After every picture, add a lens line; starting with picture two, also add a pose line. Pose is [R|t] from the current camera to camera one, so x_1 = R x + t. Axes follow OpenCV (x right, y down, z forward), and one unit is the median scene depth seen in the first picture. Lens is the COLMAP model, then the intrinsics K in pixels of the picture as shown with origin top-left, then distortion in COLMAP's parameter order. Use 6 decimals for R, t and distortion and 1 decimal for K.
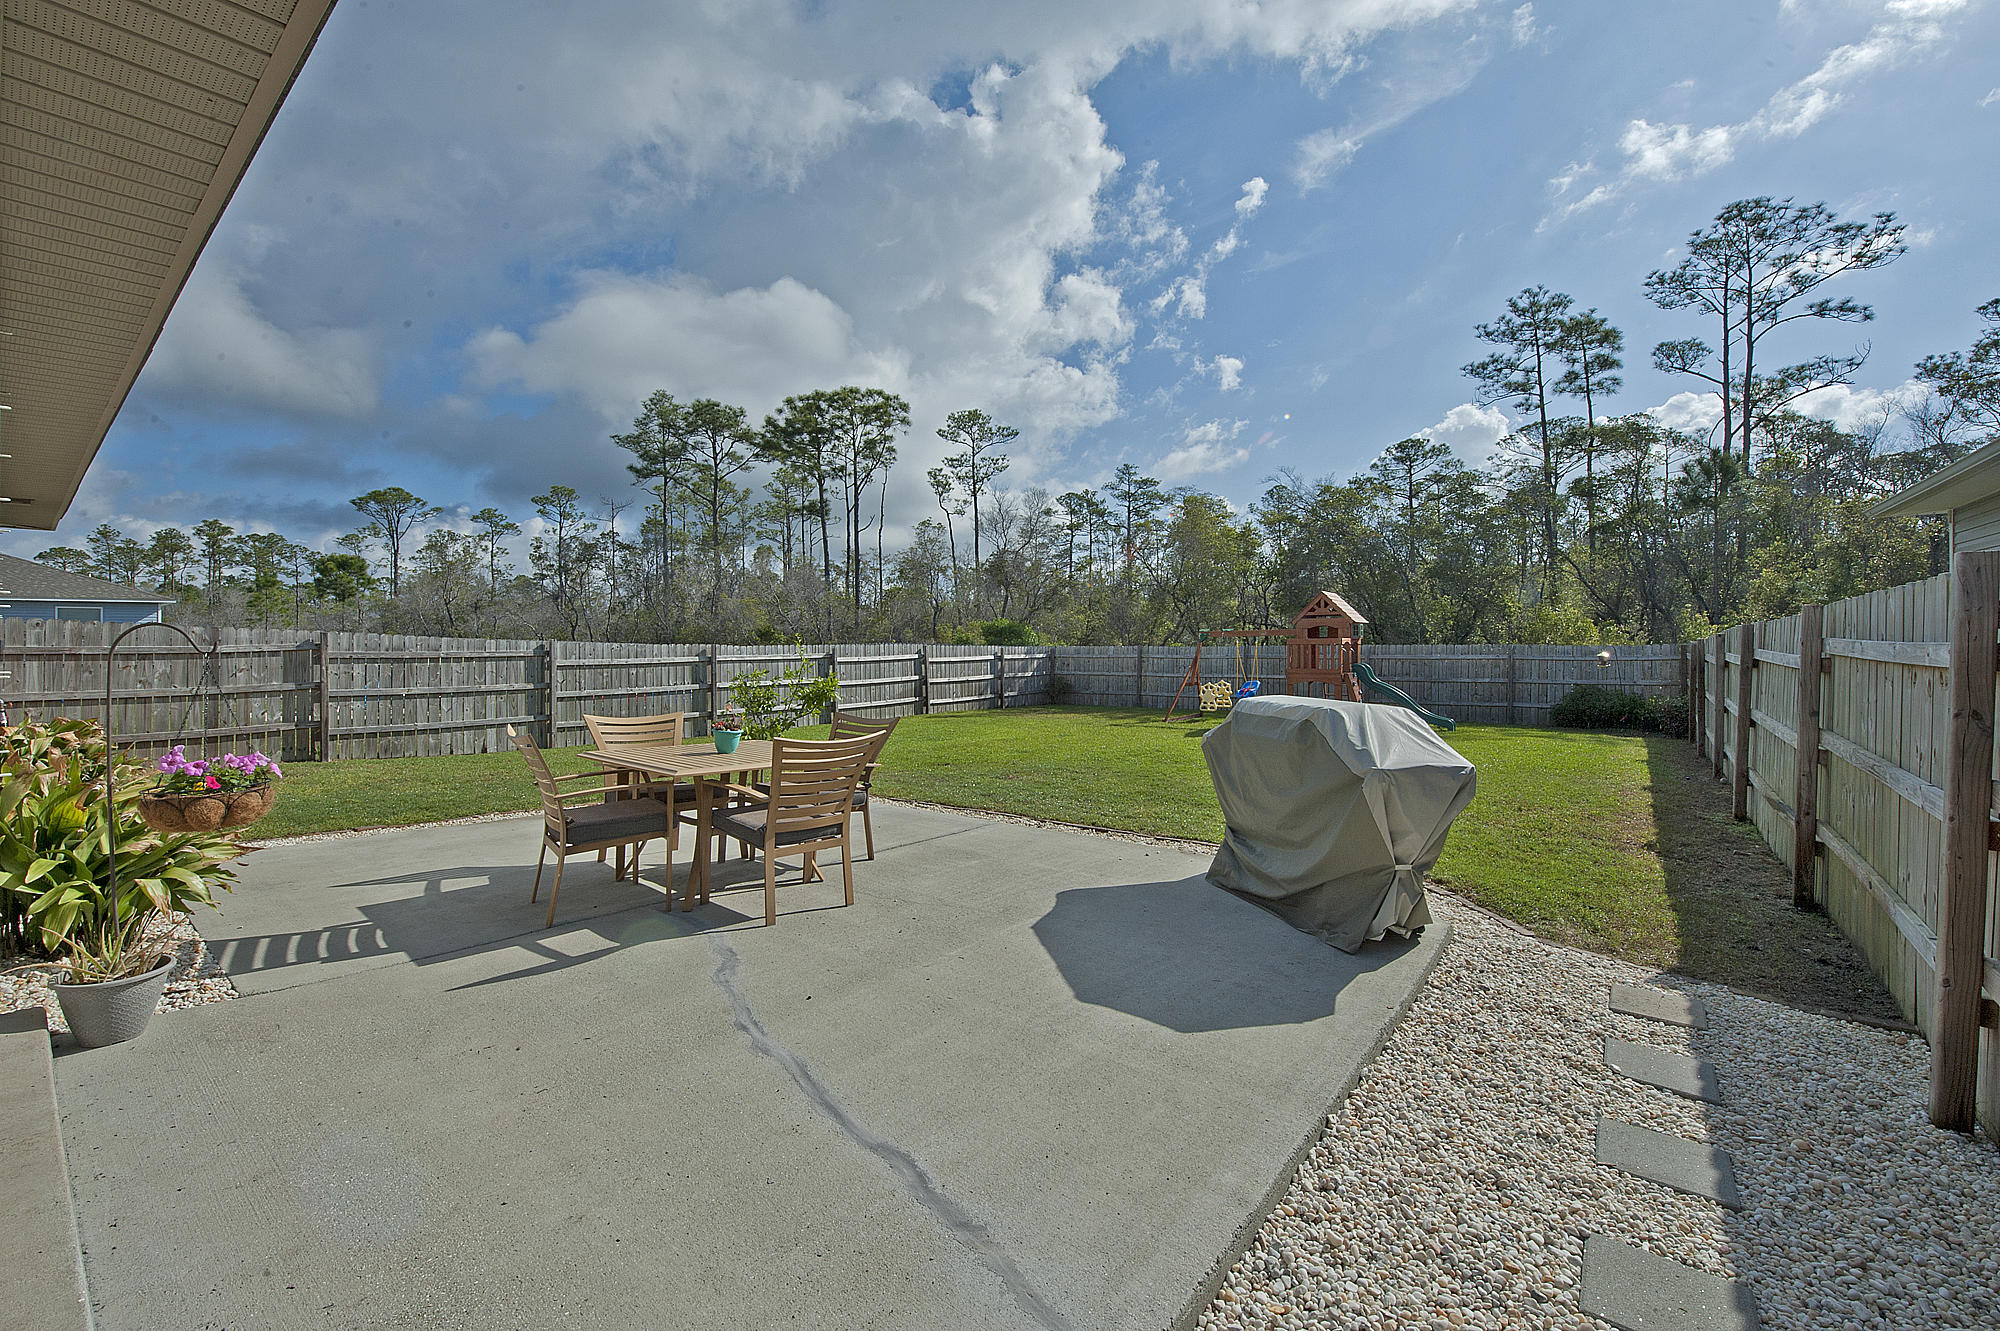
lens RADIAL K [[821.0, 0, 1000.0], [0, 821.0, 665.5], [0, 0, 1]] dist [0.000579, -0.004250]
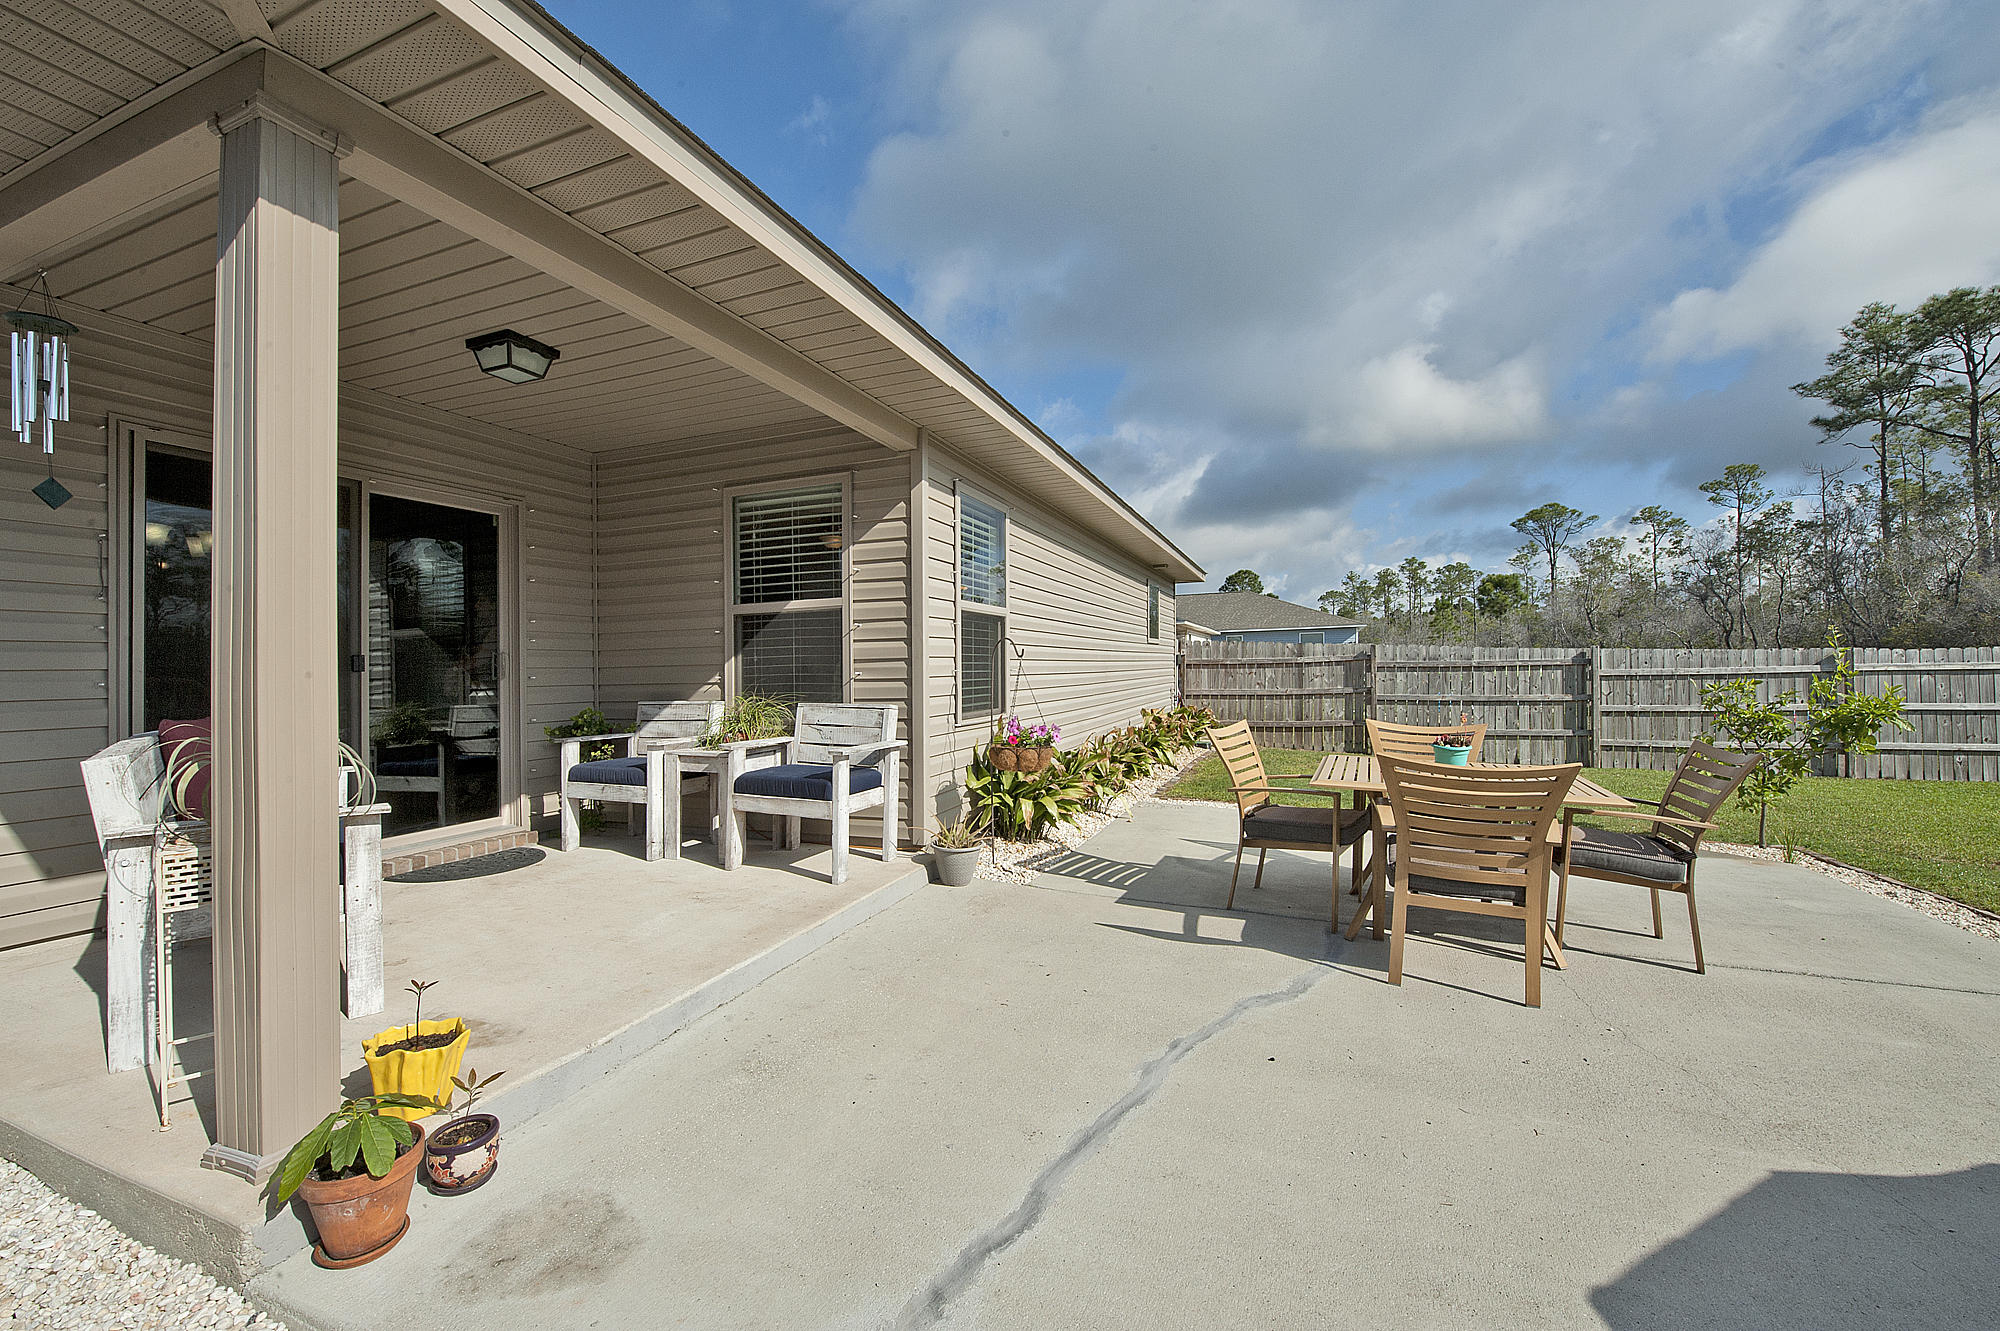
lens RADIAL K [[821.0, 0, 1000.0], [0, 821.0, 665.5], [0, 0, 1]] dist [0.000579, -0.004250]
pose [[0.306158, -0.003598, -0.951974, 0.112861], [-0.010658, 0.999917, -0.007207, 0.002844], [0.951921, 0.012352, 0.306095, 0.111046]]
